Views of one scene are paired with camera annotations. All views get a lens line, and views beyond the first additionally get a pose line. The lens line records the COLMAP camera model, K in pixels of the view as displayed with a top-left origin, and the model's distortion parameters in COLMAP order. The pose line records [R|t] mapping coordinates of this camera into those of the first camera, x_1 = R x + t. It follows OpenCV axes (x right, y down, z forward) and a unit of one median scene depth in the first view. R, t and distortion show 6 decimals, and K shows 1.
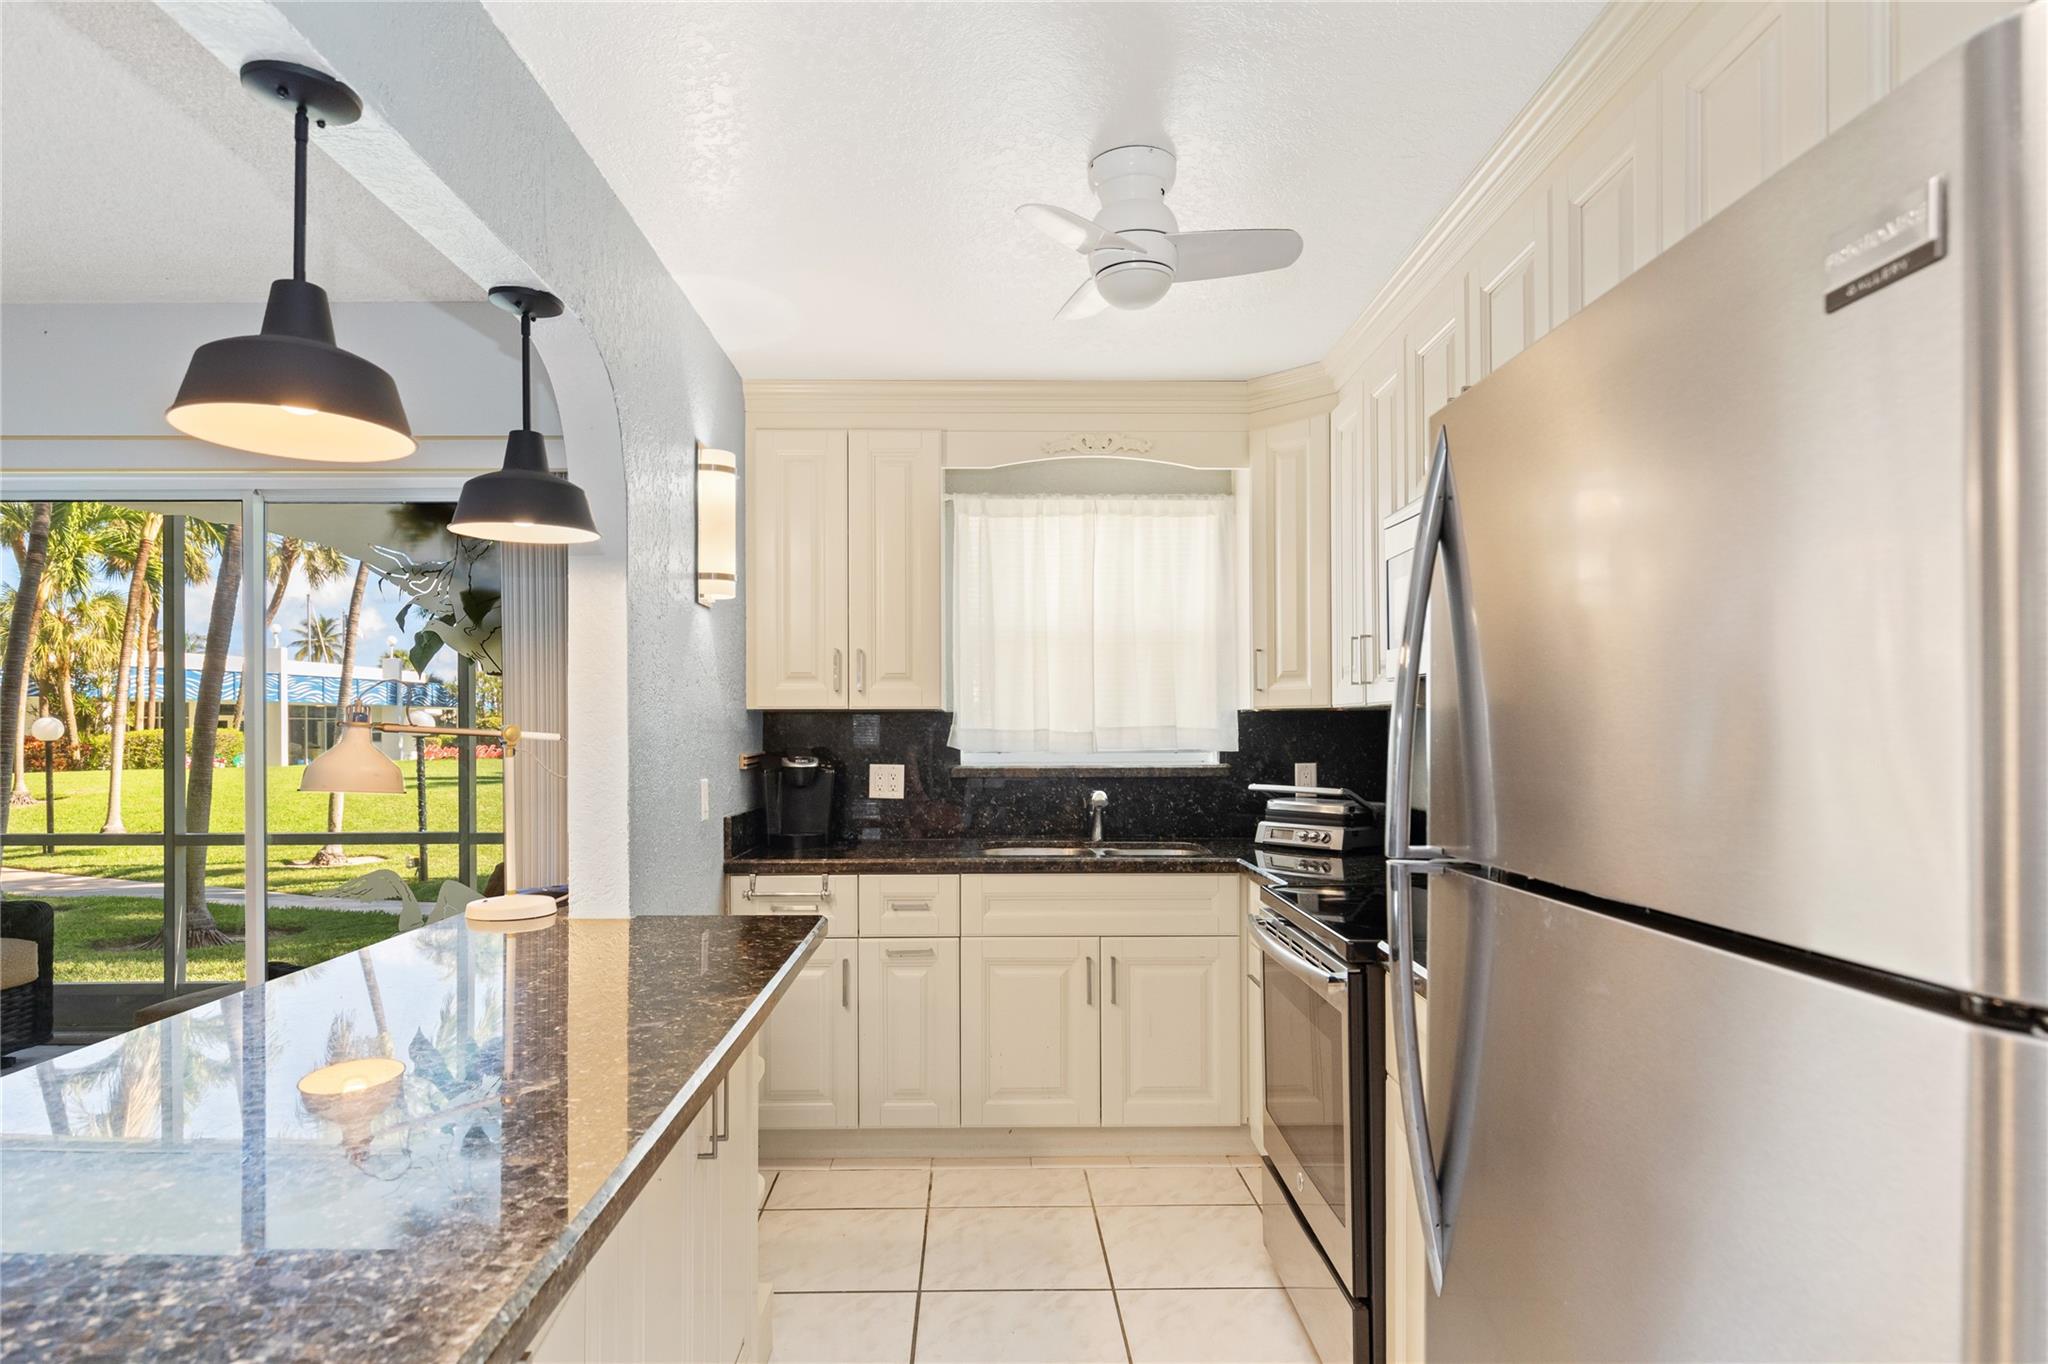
lens RADIAL K [[1127.8, 0, 1017.8], [0, 1127.8, 723.9], [0, 0, 1]] dist [-0.006410, -0.000660]
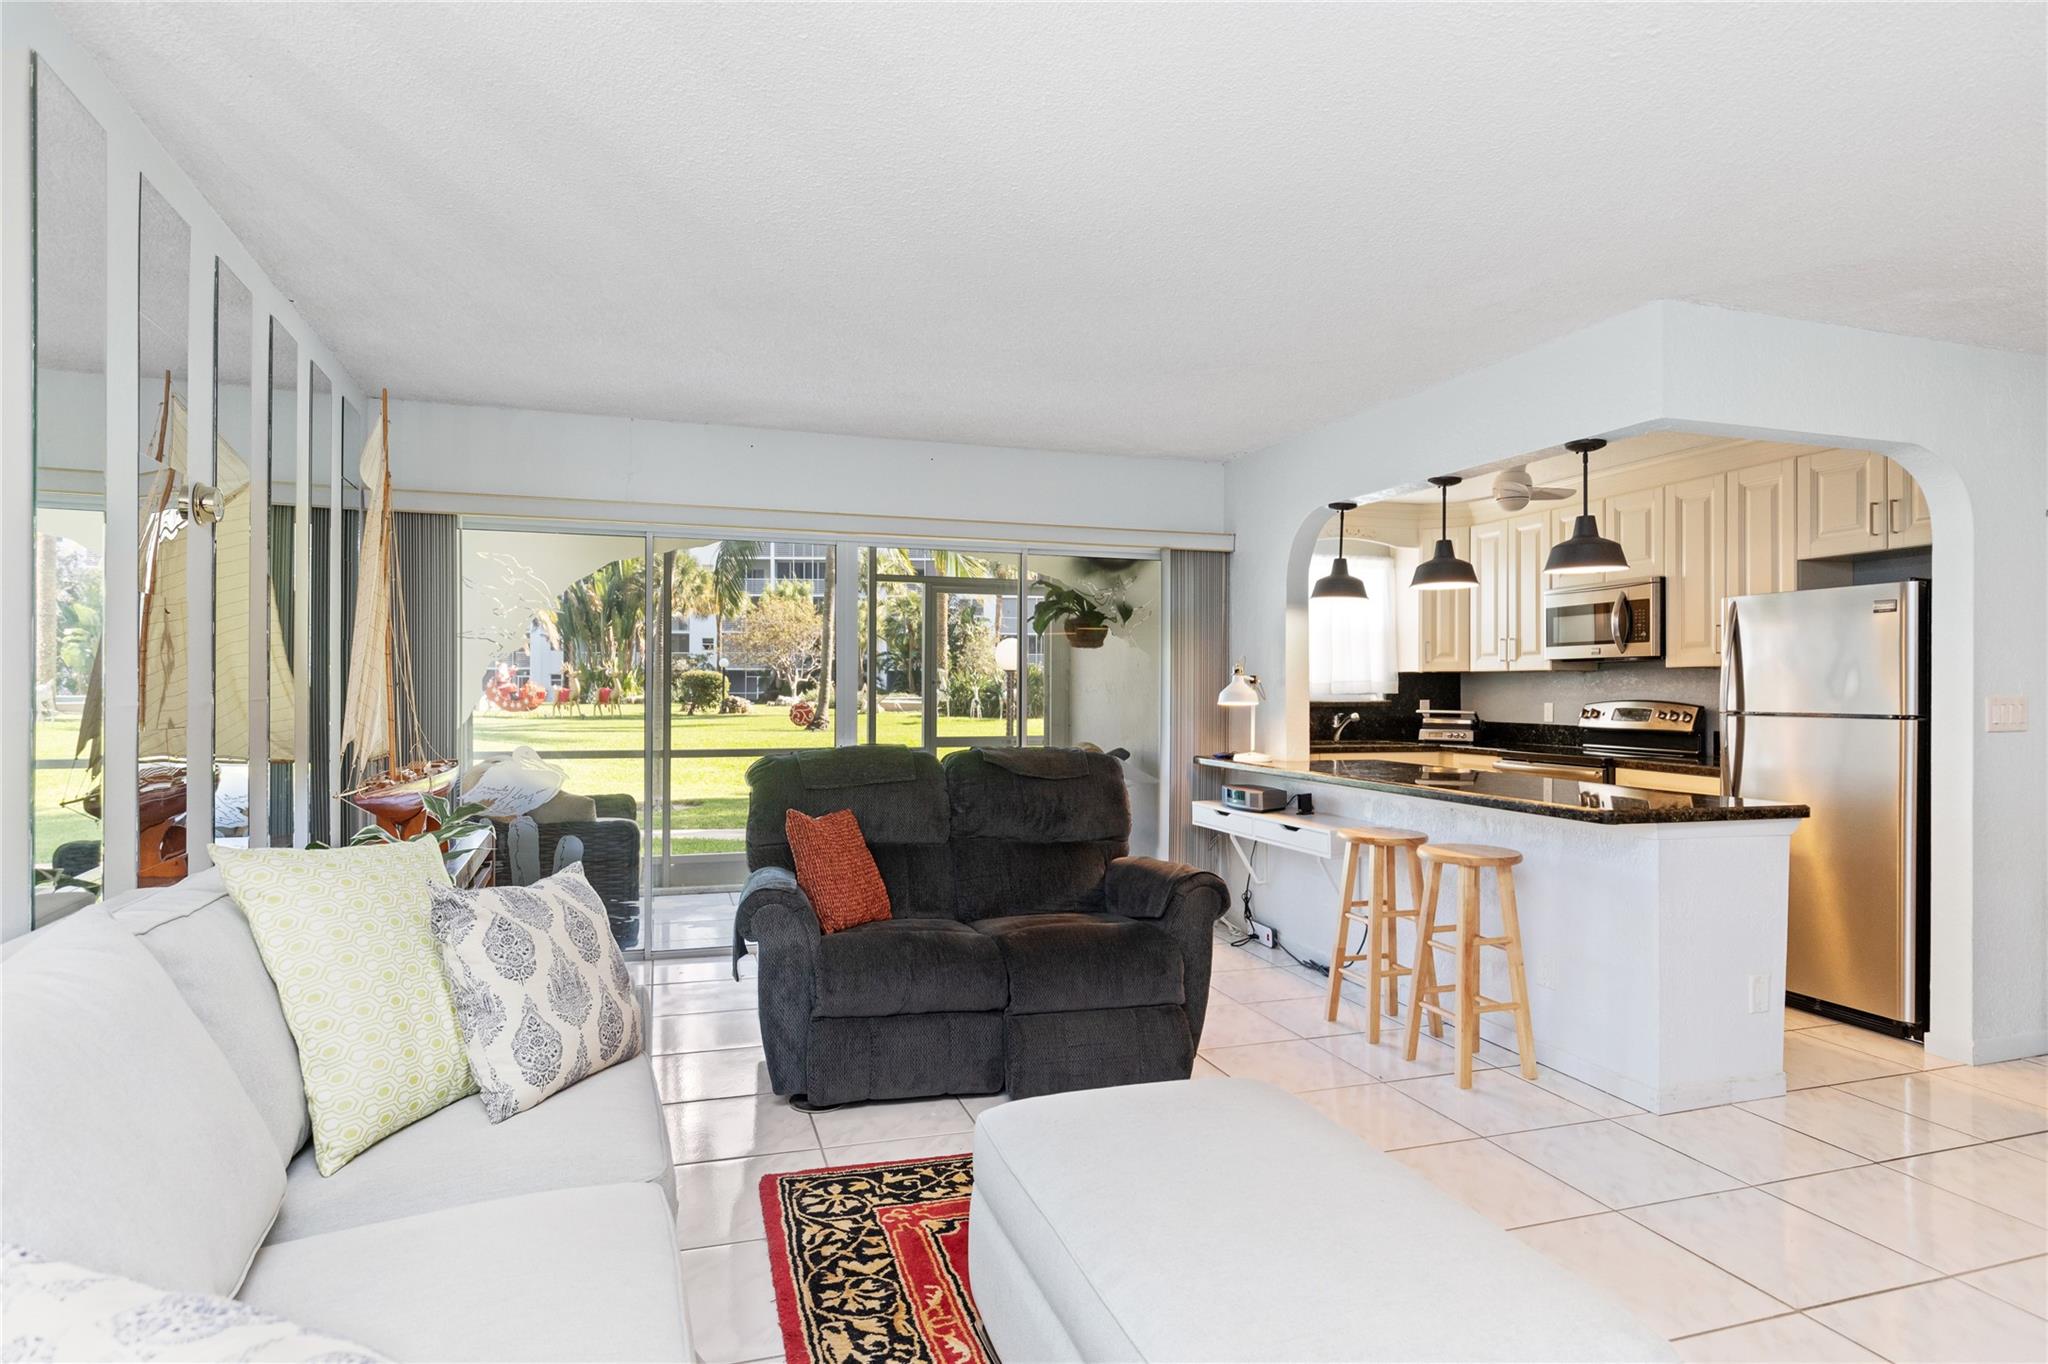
lens RADIAL K [[1115.2, 0, 1024.0], [0, 1115.2, 682.0], [0, 0, 1]] dist [-0.001139, -0.000753]
pose [[0.955677, 0.008629, 0.294291, -1.007977], [-0.008785, 0.999961, -0.000794, 0.012666], [-0.294286, -0.001826, 0.955716, -0.638919]]
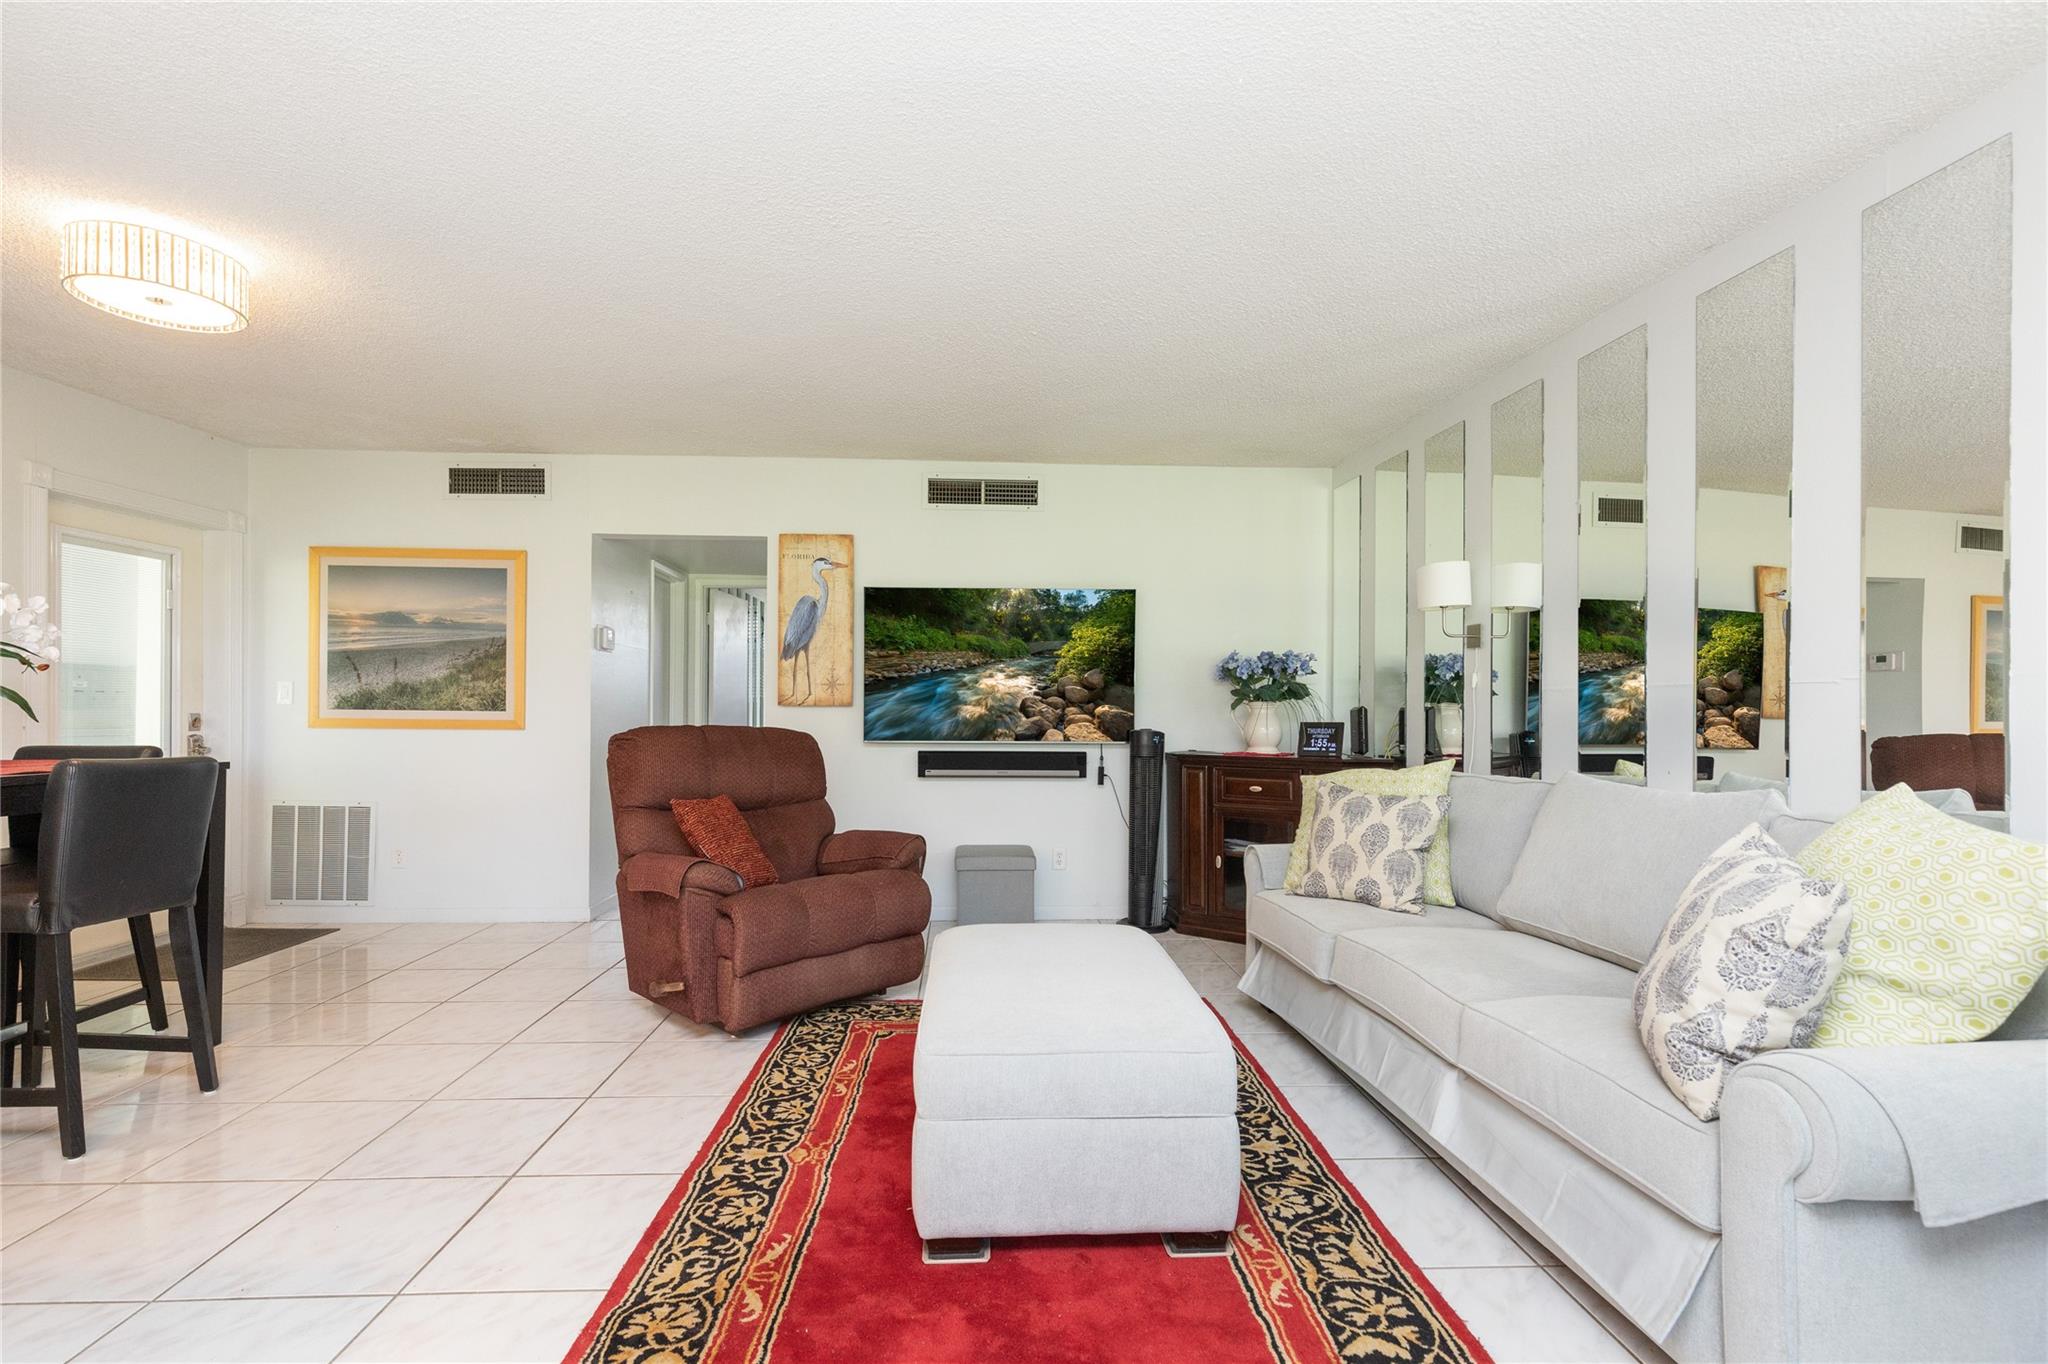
lens RADIAL K [[922.1, 0, 1009.1], [0, 922.1, 707.1], [0, 0, 1]] dist [0.004506, -0.000536]
pose [[-0.999702, -0.005521, -0.023780, -0.717298], [-0.005359, 0.999962, -0.006856, 0.054159], [0.023817, -0.006727, -0.999694, 0.445488]]
